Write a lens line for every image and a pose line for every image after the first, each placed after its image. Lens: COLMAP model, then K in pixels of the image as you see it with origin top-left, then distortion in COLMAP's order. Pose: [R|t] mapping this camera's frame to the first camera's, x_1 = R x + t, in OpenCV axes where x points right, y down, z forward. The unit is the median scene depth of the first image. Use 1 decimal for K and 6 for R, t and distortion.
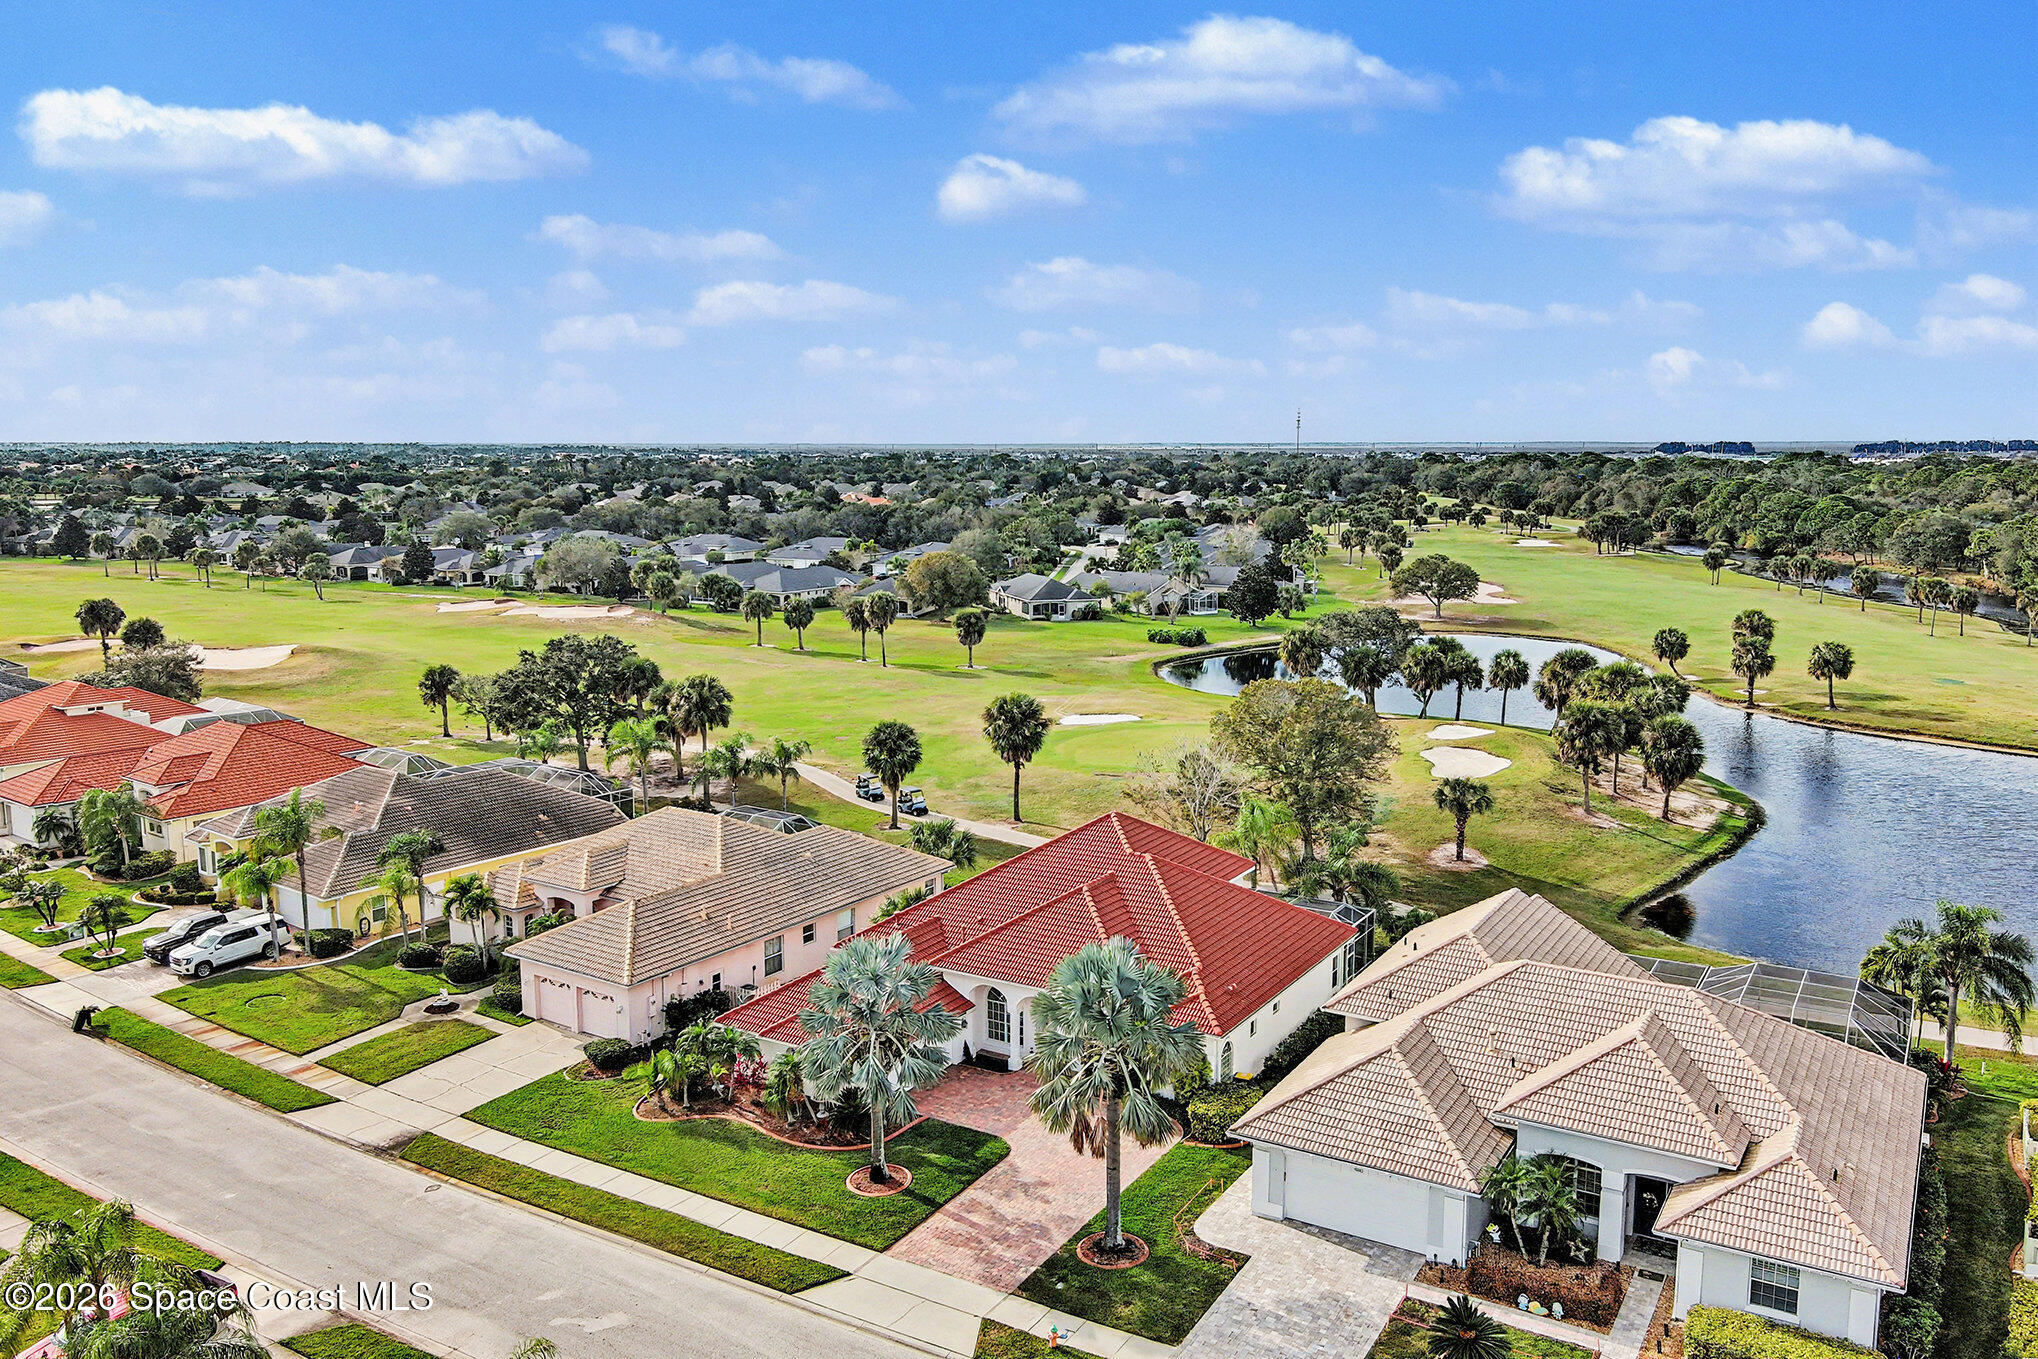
lens RADIAL K [[1524.6, 0, 1019.0], [0, 1524.6, 679.5], [0, 0, 1]] dist [-0.004431, -0.003287]
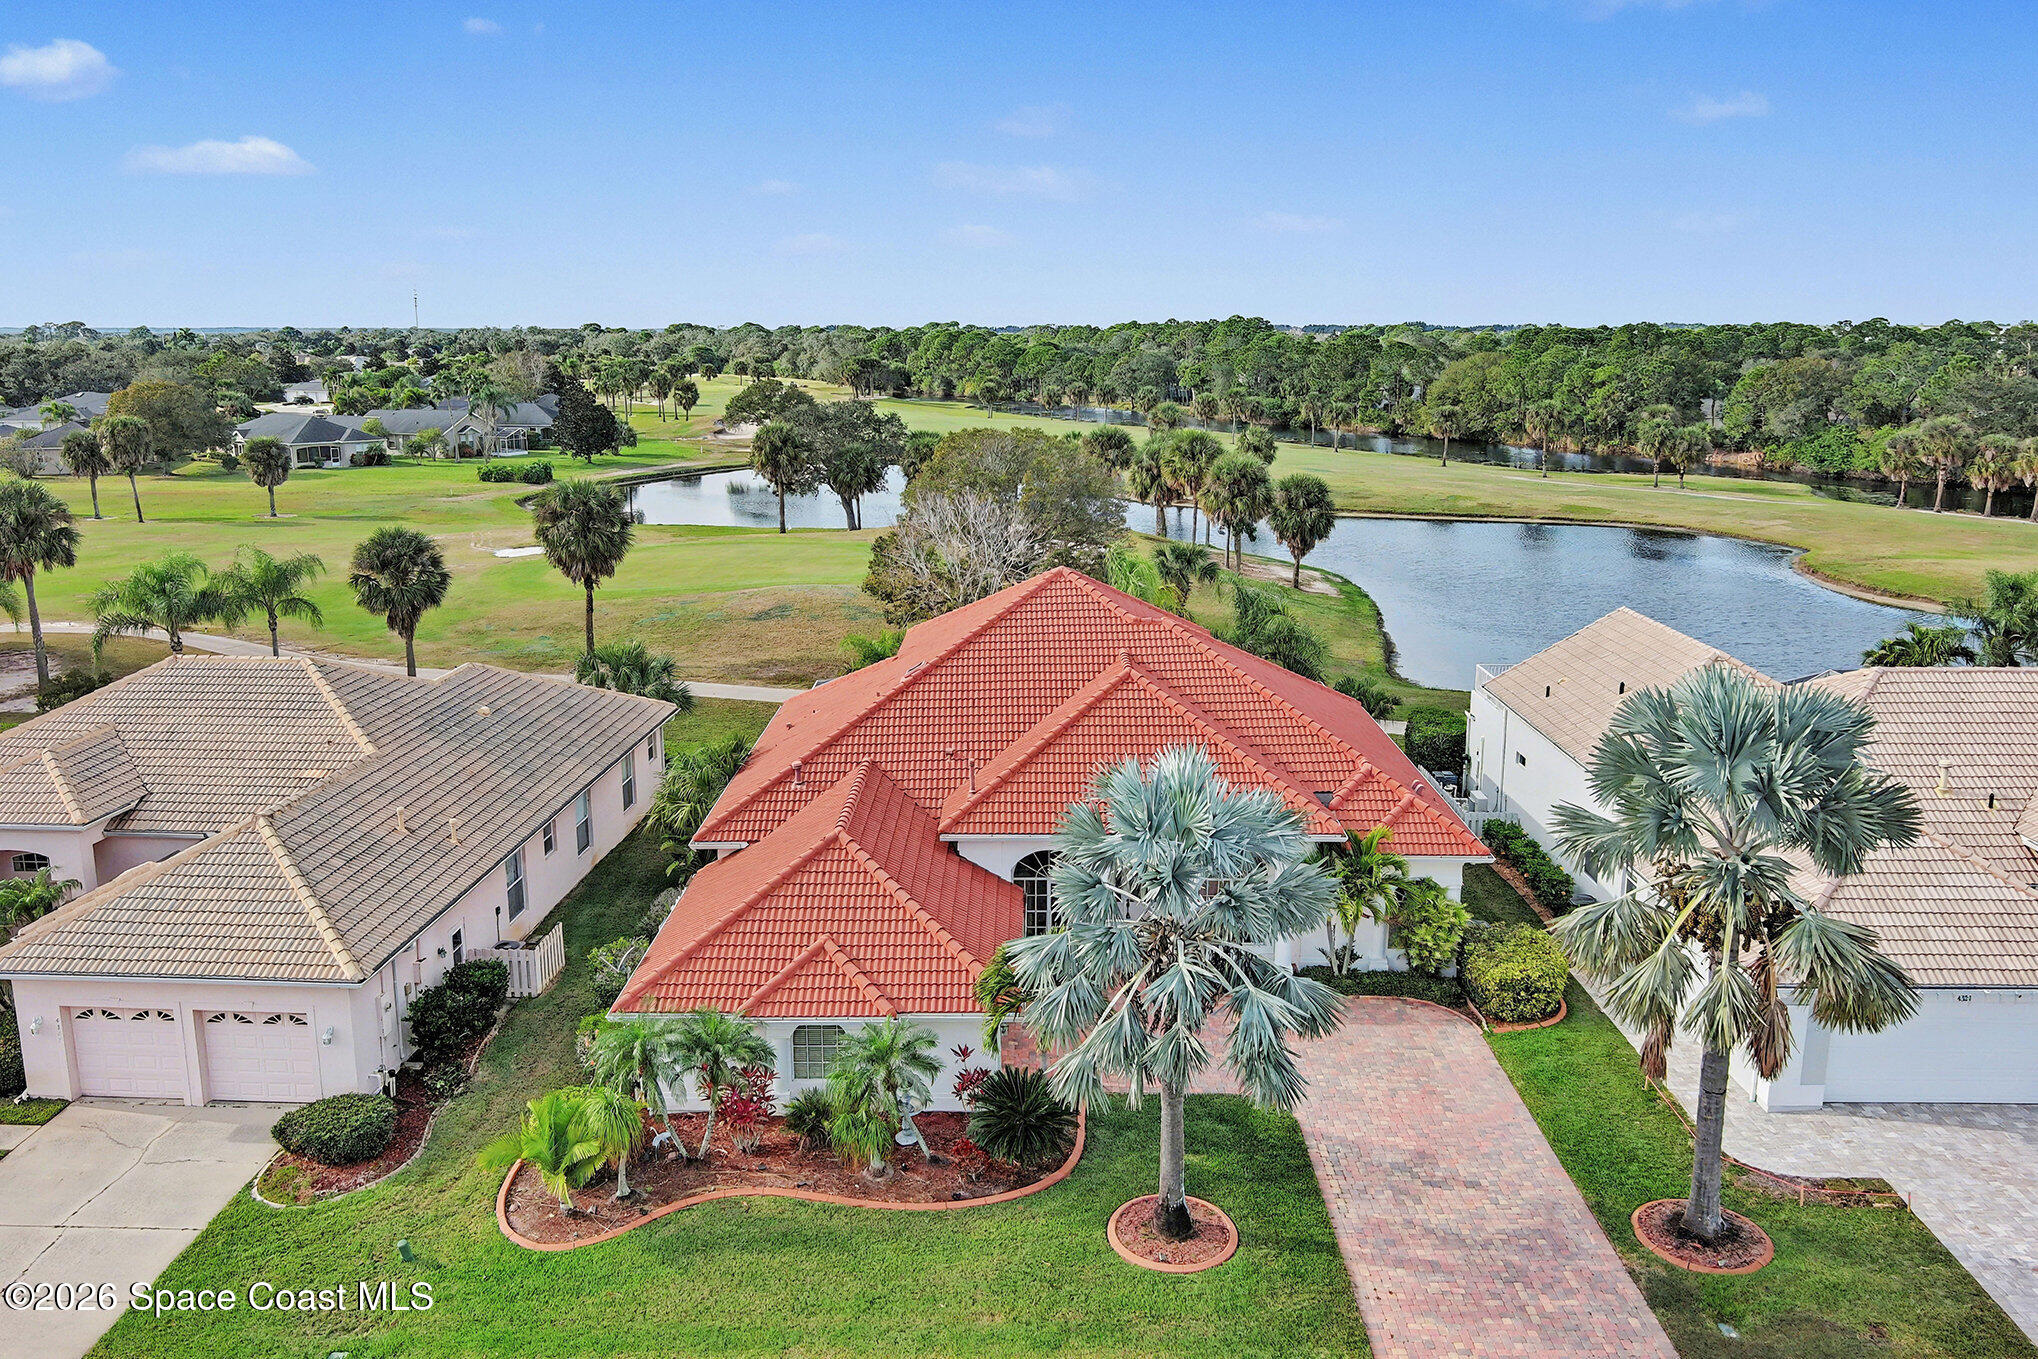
lens RADIAL K [[1524.6, 0, 1019.0], [0, 1524.6, 679.5], [0, 0, 1]] dist [-0.004431, -0.003287]
pose [[0.857480, -0.106568, 0.503361, -0.189191], [0.067306, 0.993141, 0.095603, 0.046322], [-0.510097, -0.048099, 0.858771, 0.301753]]
